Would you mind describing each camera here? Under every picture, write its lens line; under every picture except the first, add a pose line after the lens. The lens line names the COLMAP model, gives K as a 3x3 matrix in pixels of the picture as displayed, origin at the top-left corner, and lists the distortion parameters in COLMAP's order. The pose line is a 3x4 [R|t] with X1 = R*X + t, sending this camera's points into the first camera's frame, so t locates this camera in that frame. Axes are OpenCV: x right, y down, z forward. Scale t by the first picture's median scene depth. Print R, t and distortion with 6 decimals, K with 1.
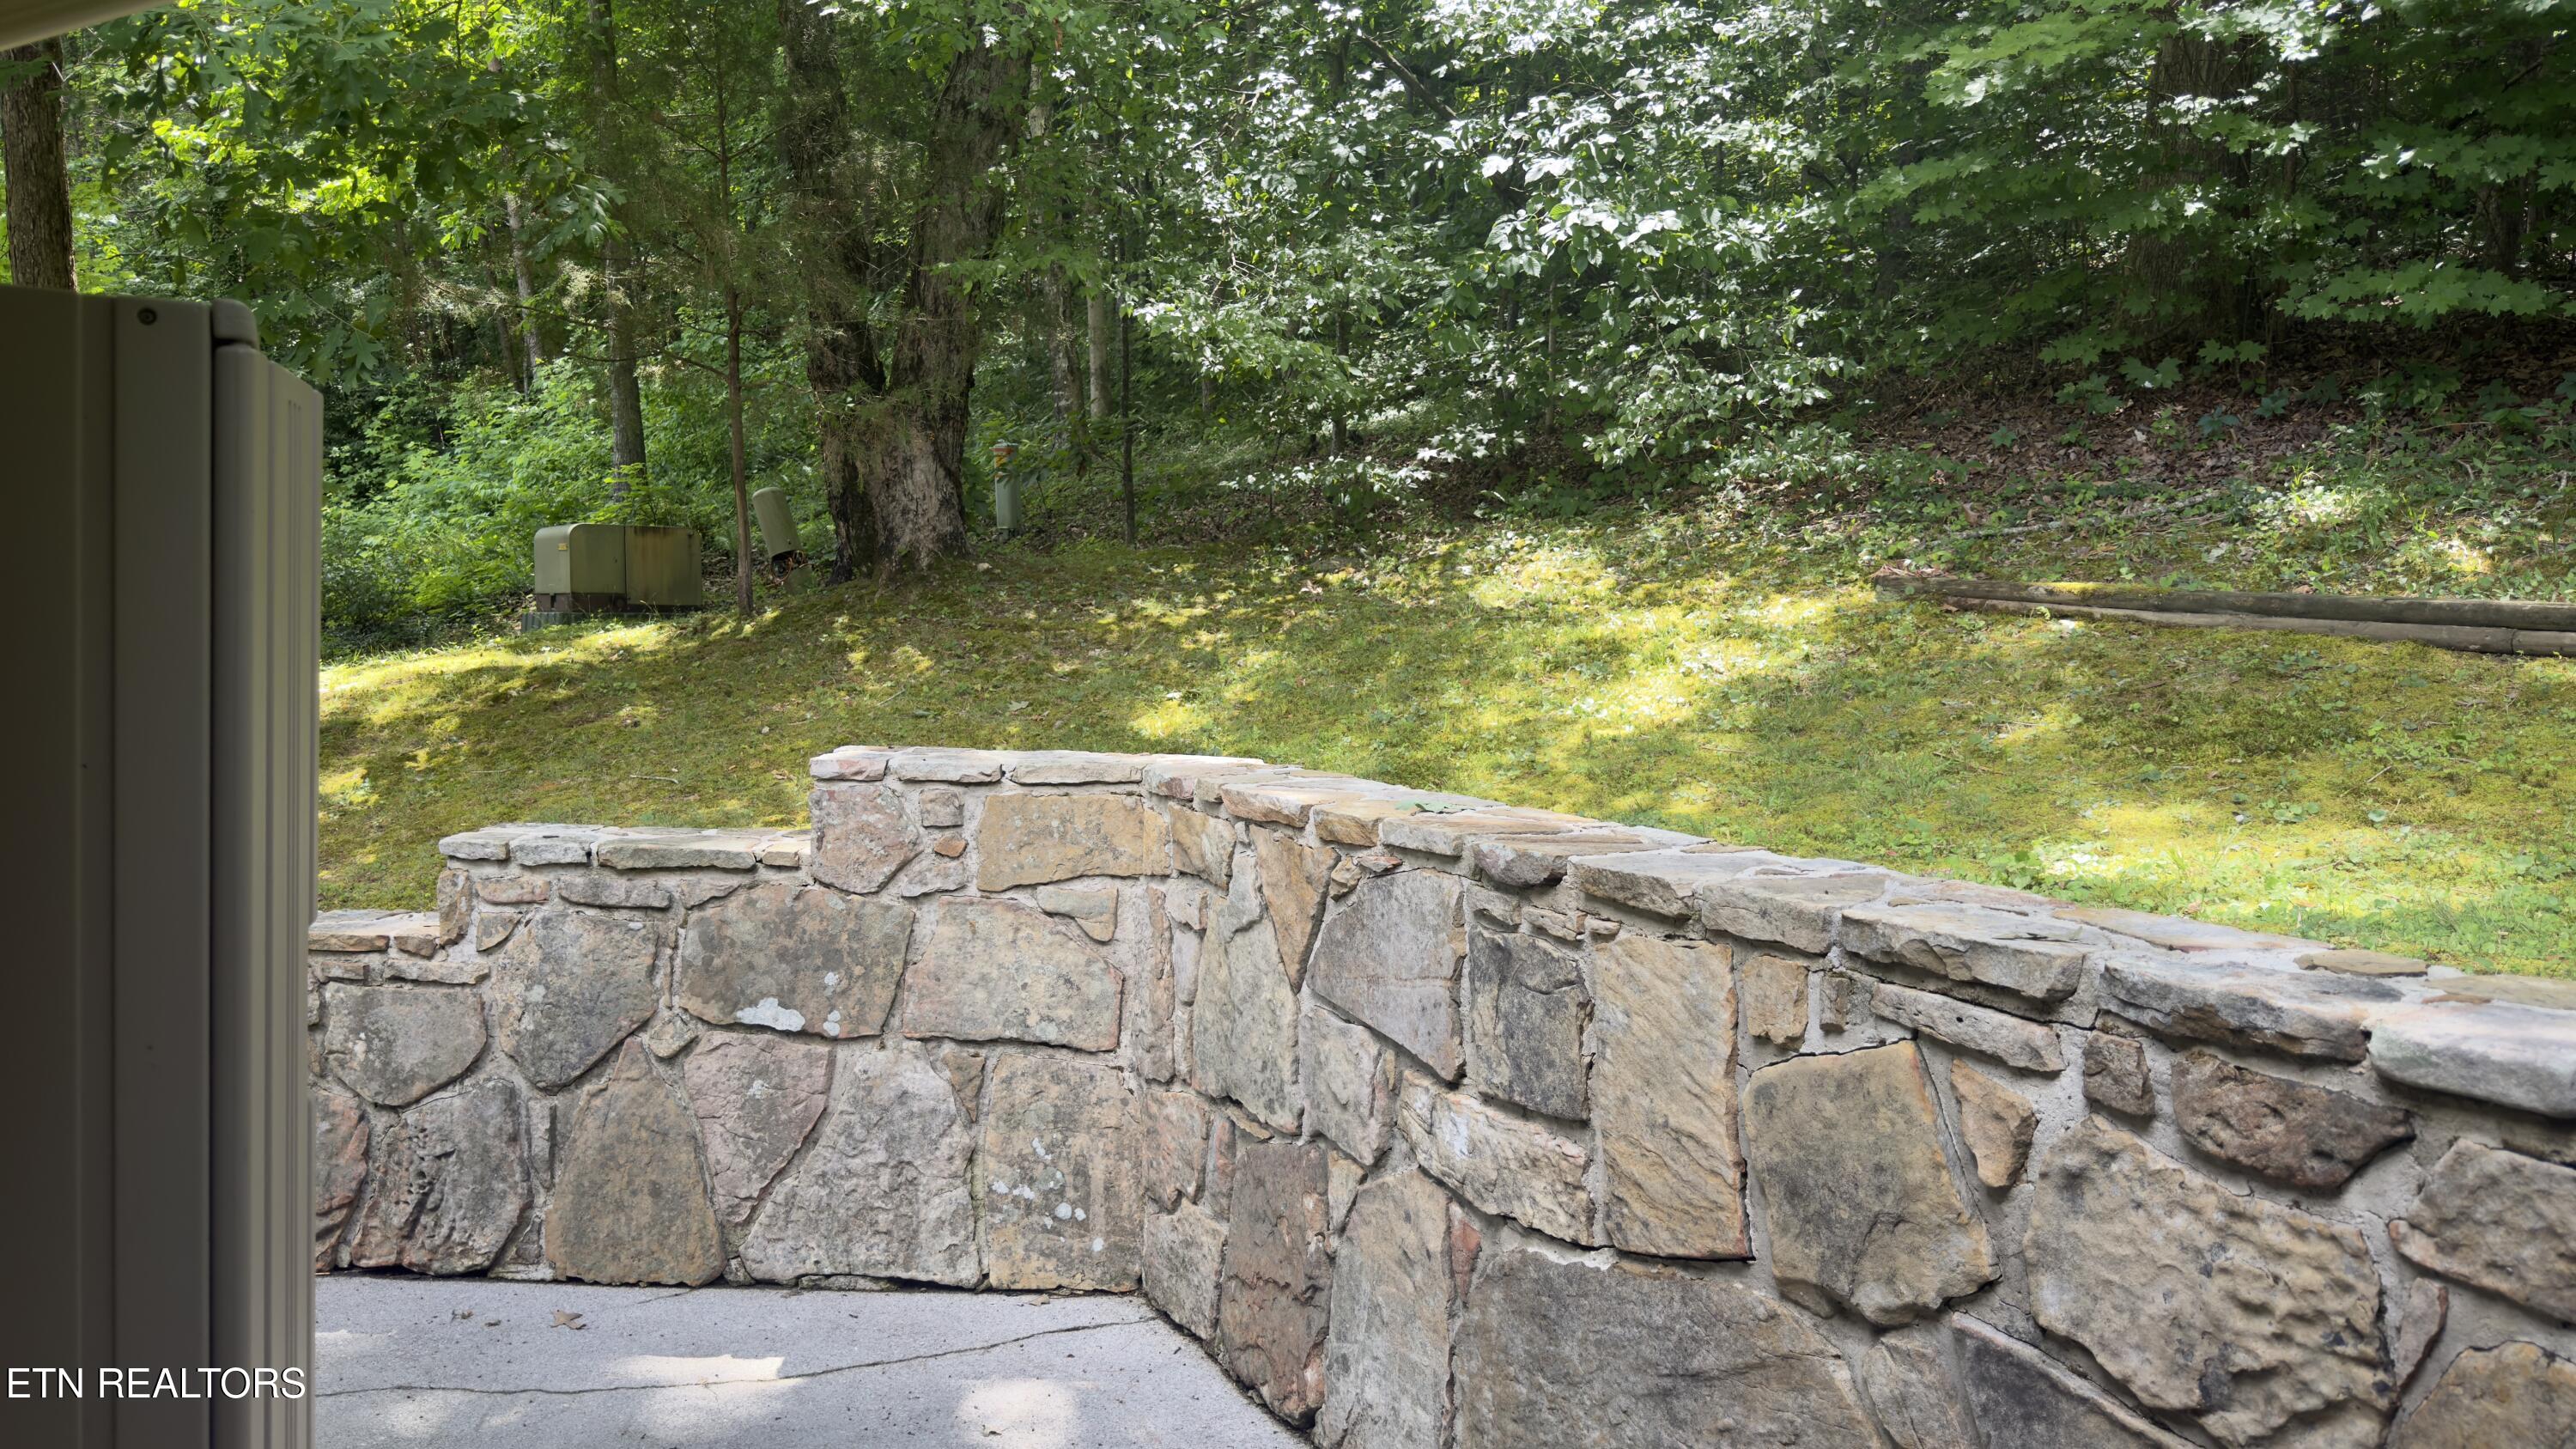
lens RADIAL K [[1785.1, 0, 1290.4], [0, 1785.1, 732.6], [0, 0, 1]] dist [0.168409, -0.299233]
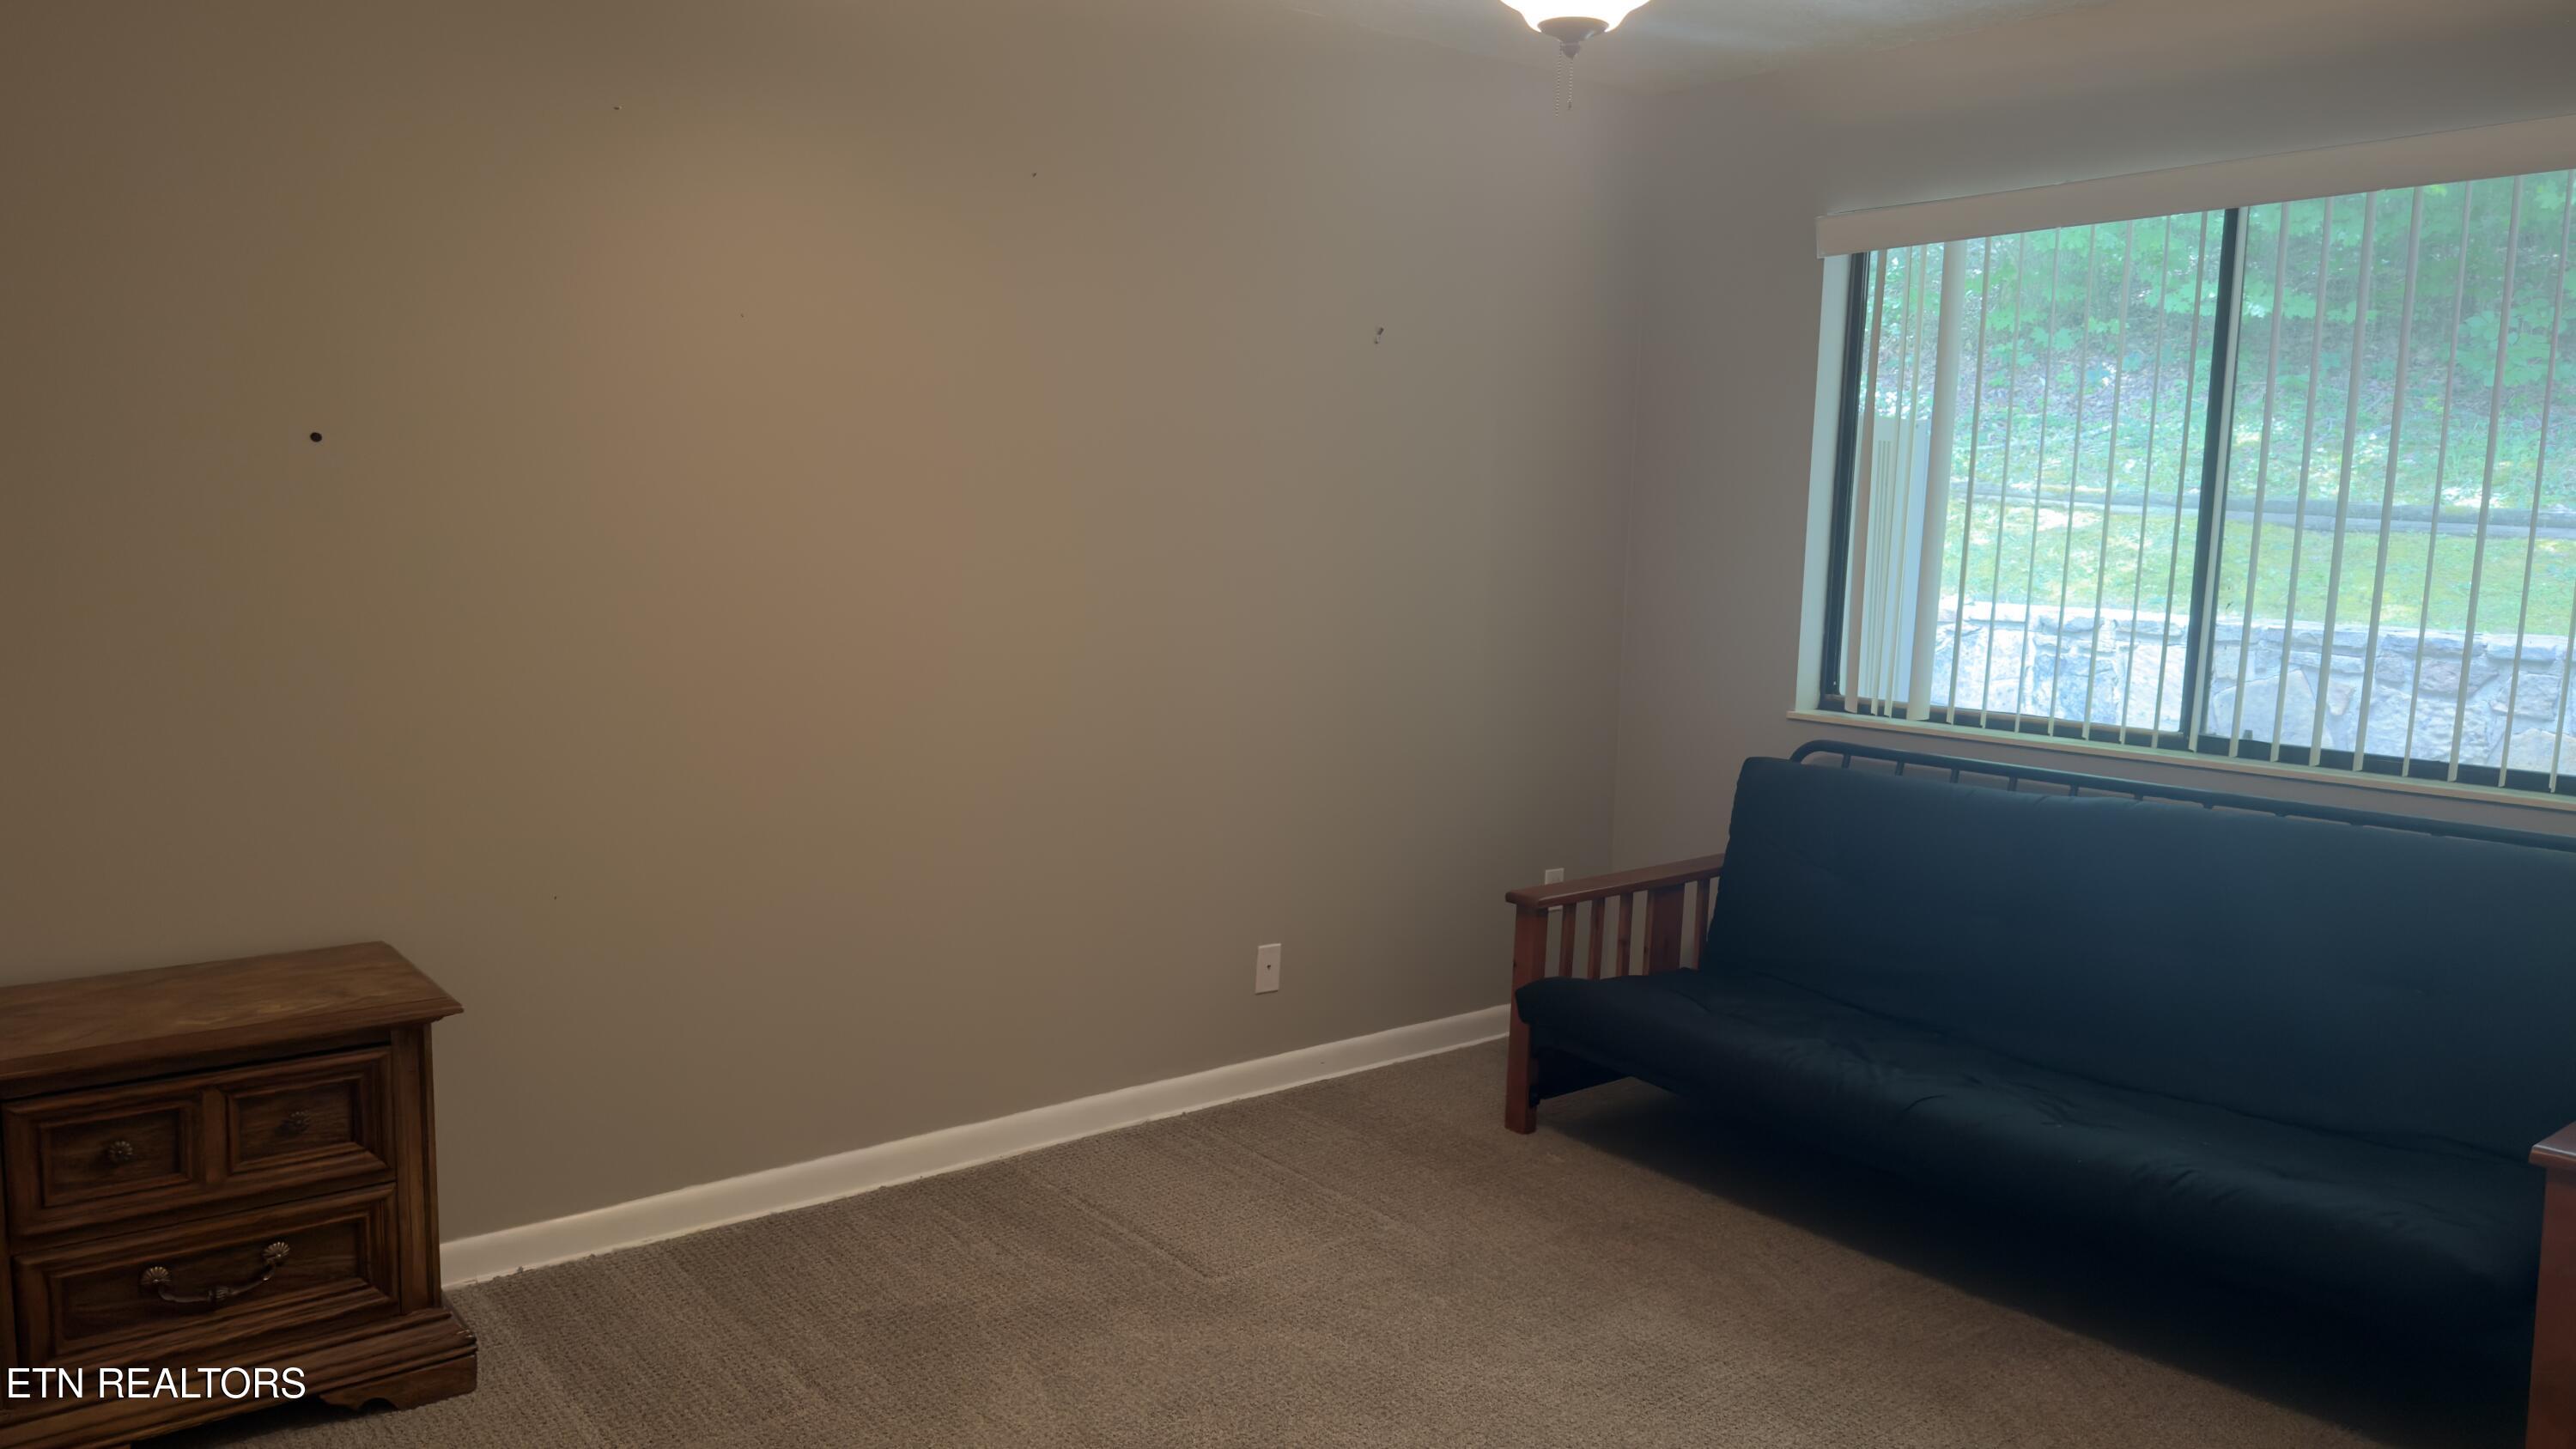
lens RADIAL K [[1785.1, 0, 1290.4], [0, 1785.1, 732.6], [0, 0, 1]] dist [0.168409, -0.299233]
pose [[0.981918, -0.018564, 0.188396, -1.929325], [0.005356, 0.997506, 0.070374, 0.070046], [-0.189232, -0.068092, 0.979569, -1.636037]]
